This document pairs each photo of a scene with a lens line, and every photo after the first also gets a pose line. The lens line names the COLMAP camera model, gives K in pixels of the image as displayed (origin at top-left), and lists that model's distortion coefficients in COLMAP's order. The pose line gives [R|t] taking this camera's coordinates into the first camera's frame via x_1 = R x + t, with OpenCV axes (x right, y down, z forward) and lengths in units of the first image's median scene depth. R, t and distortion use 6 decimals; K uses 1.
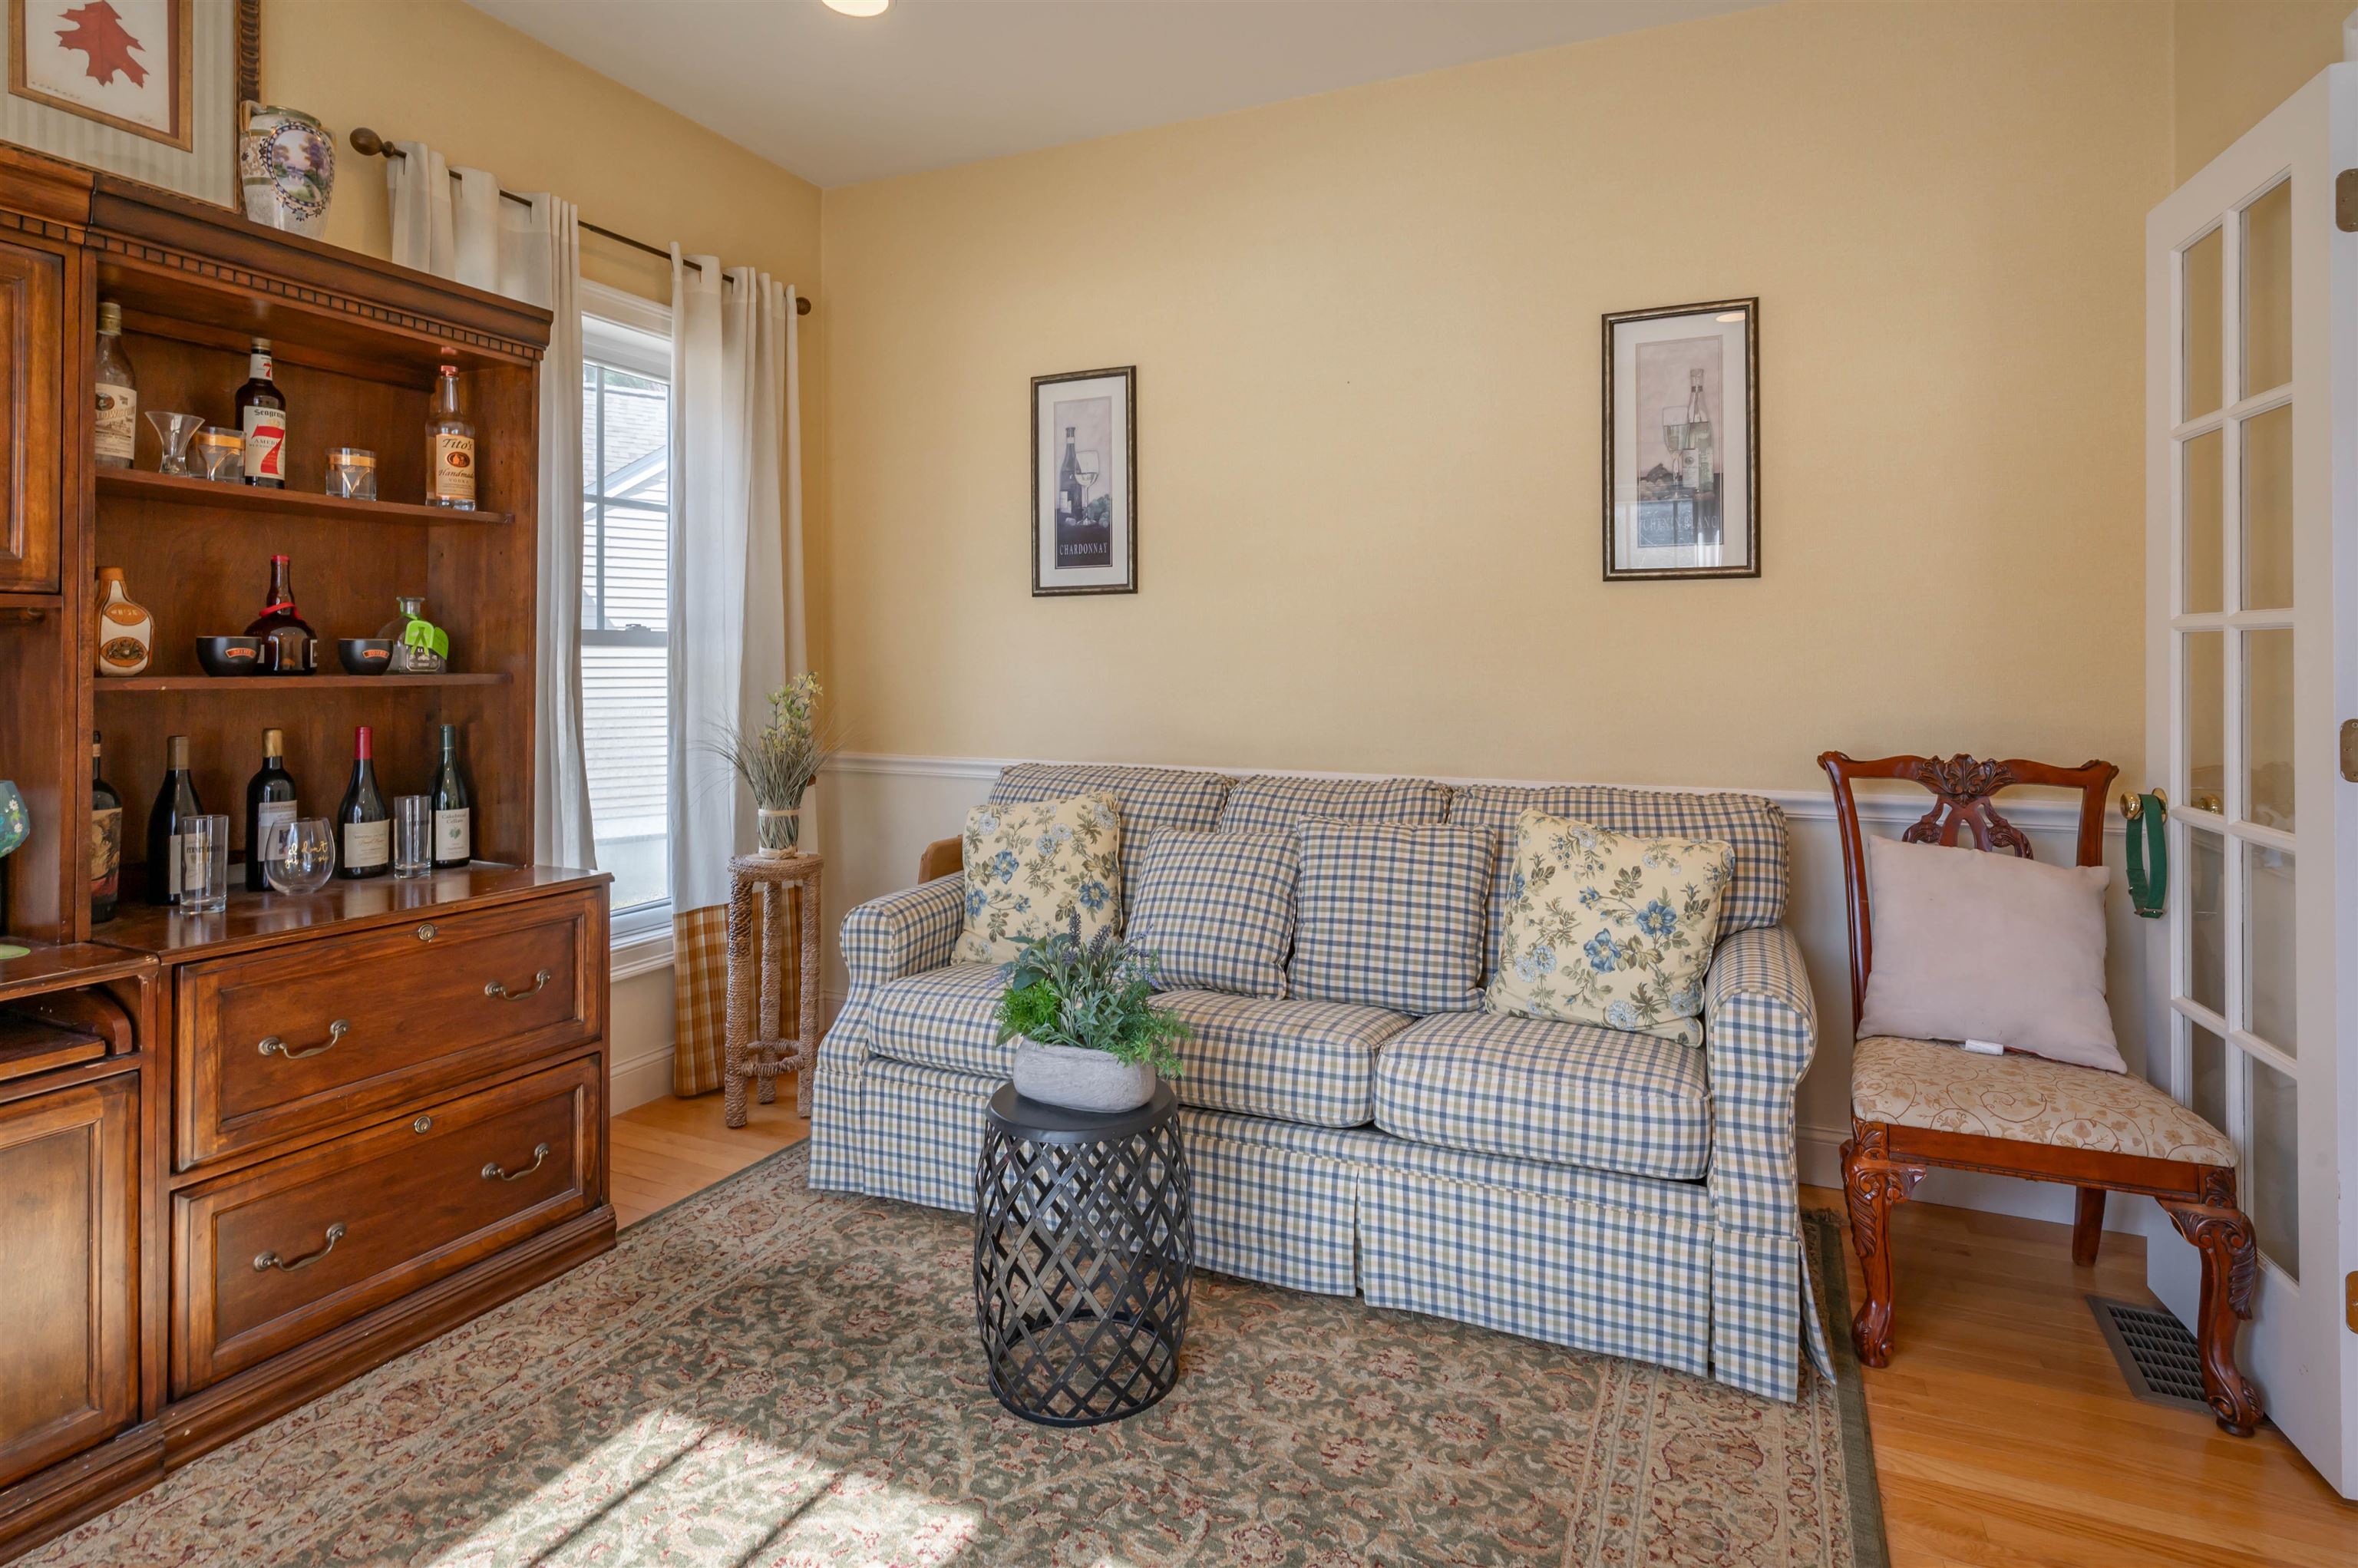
lens RADIAL K [[1157.2, 0, 1270.8], [0, 1157.2, 654.7], [0, 0, 1]] dist [-0.005570, 0.004139]
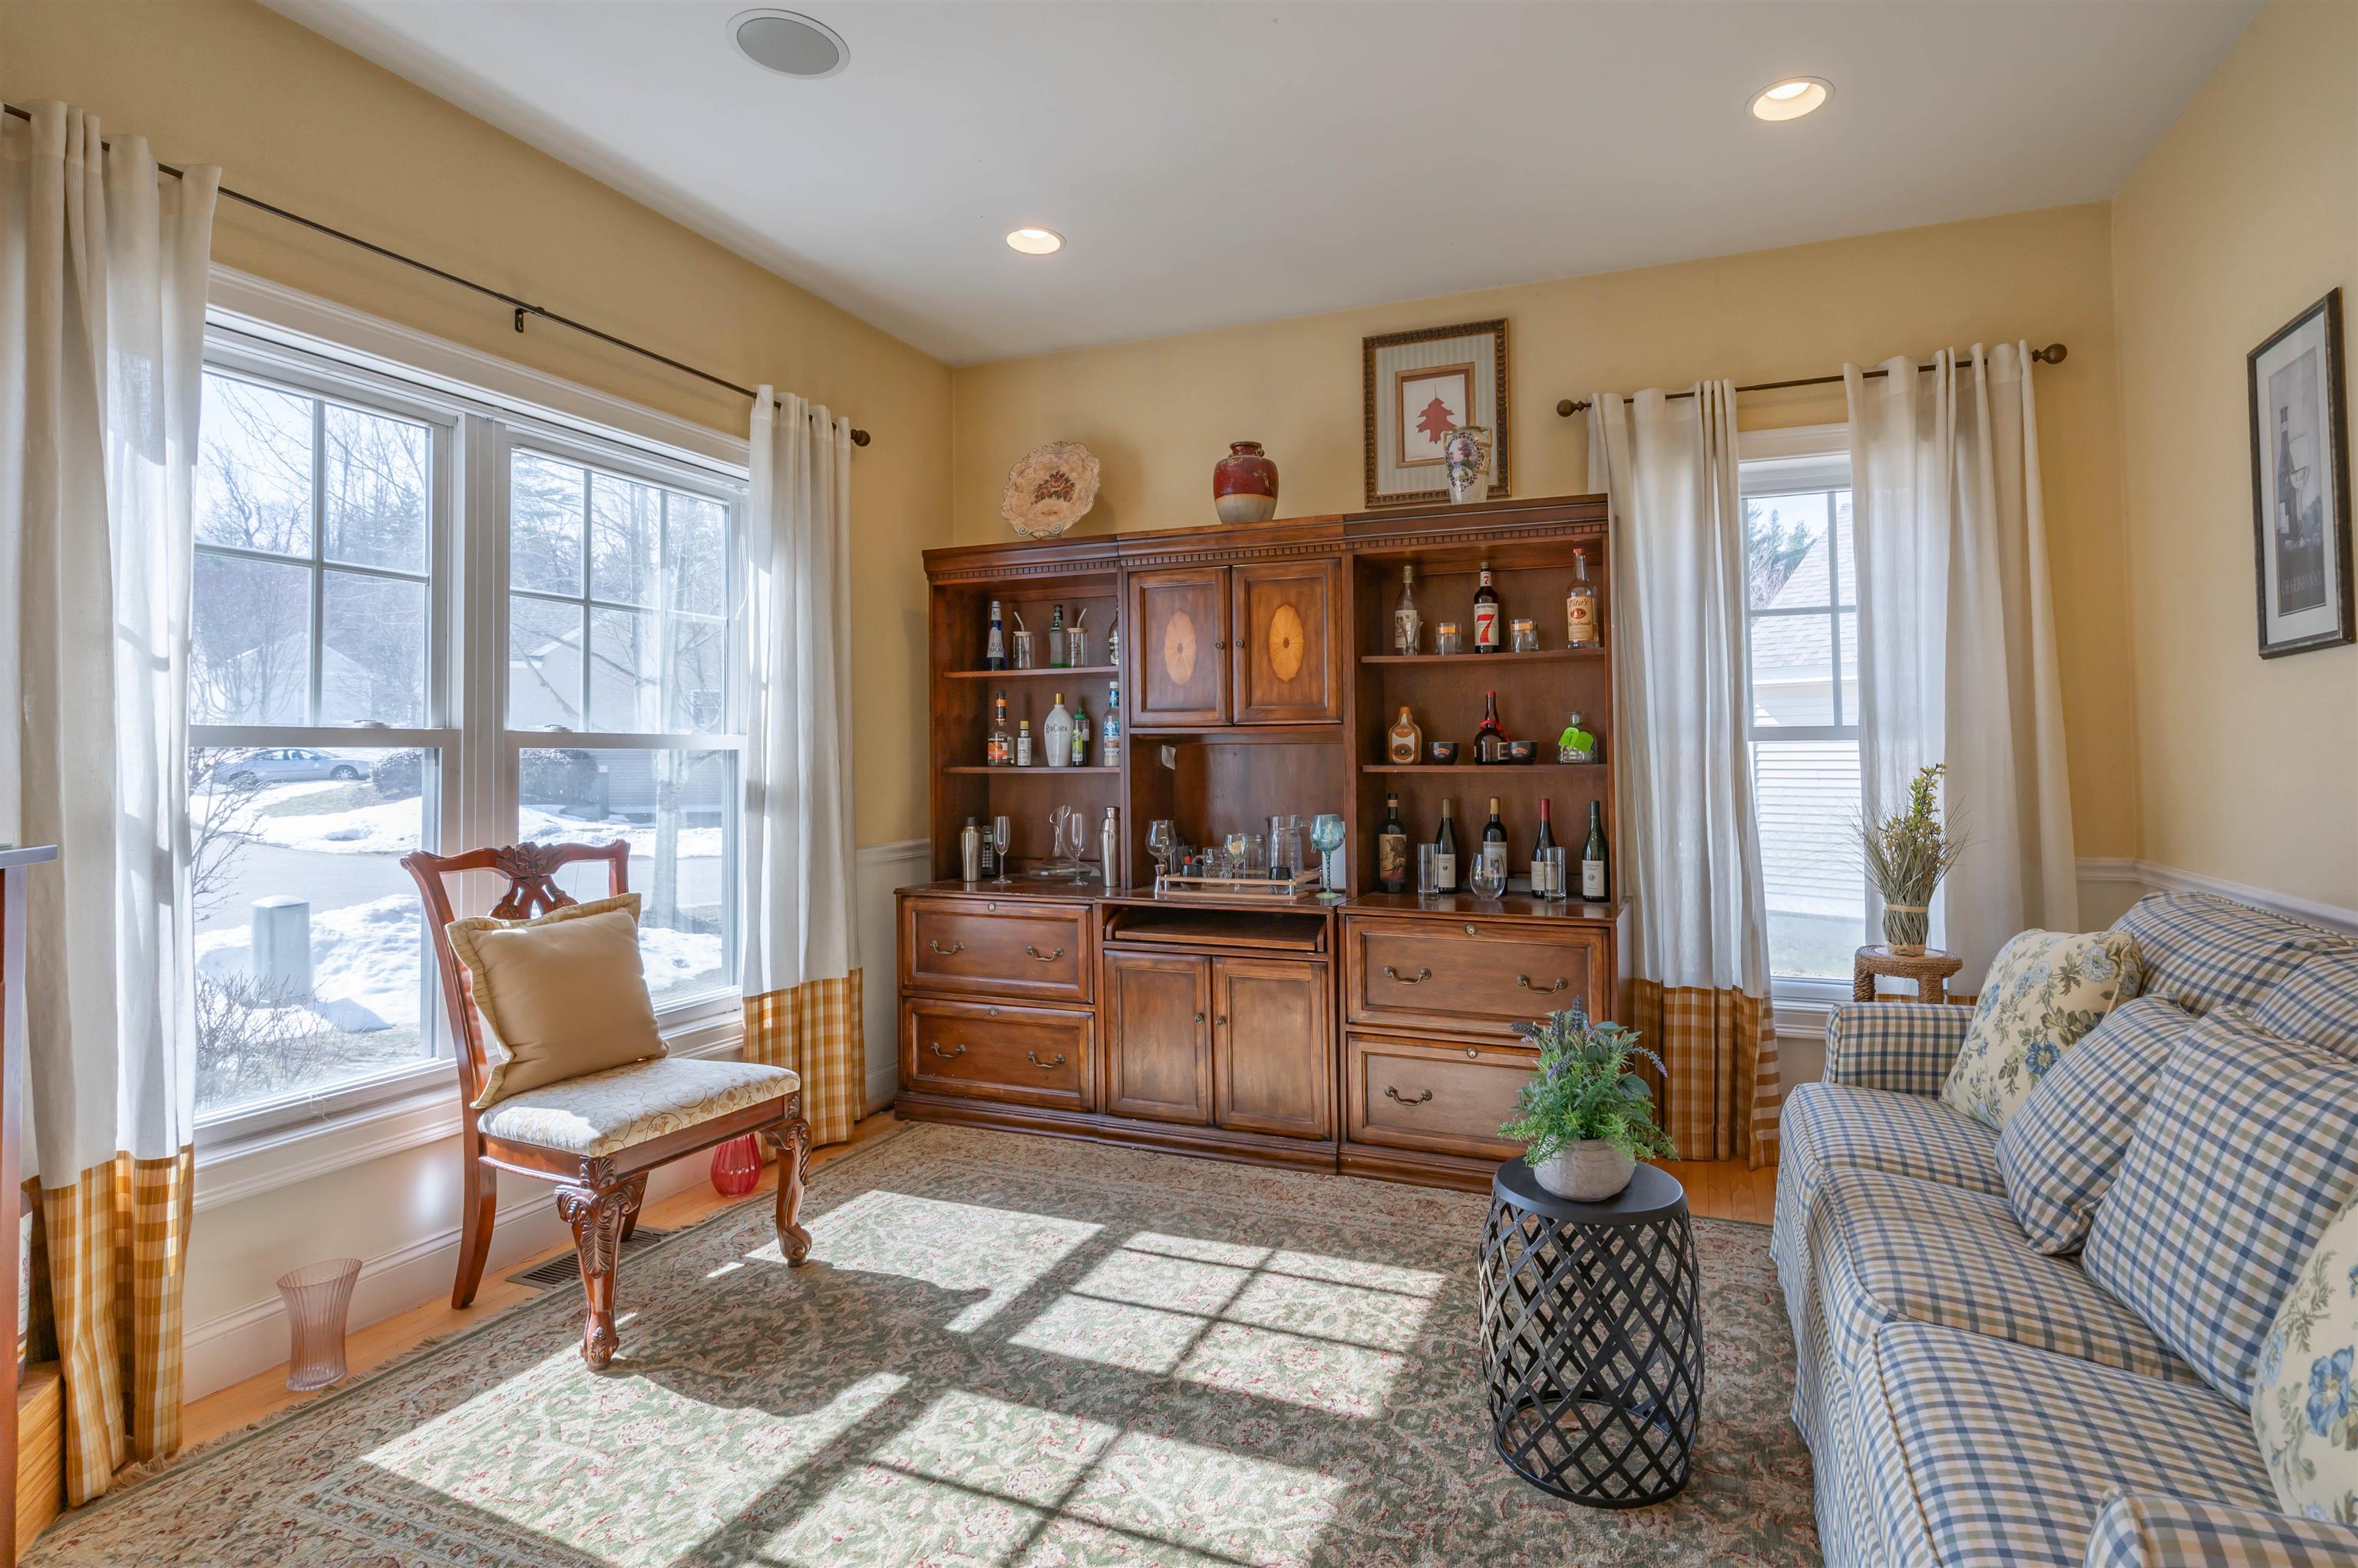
lens RADIAL K [[1157.2, 0, 1273.5], [0, 1157.2, 735.0], [0, 0, 1]] dist [-0.005570, 0.004139]
pose [[0.056464, -0.020518, -0.998194, 0.788020], [0.011713, 0.999734, -0.019887, 0.004920], [0.998336, -0.010569, 0.056689, 0.618578]]
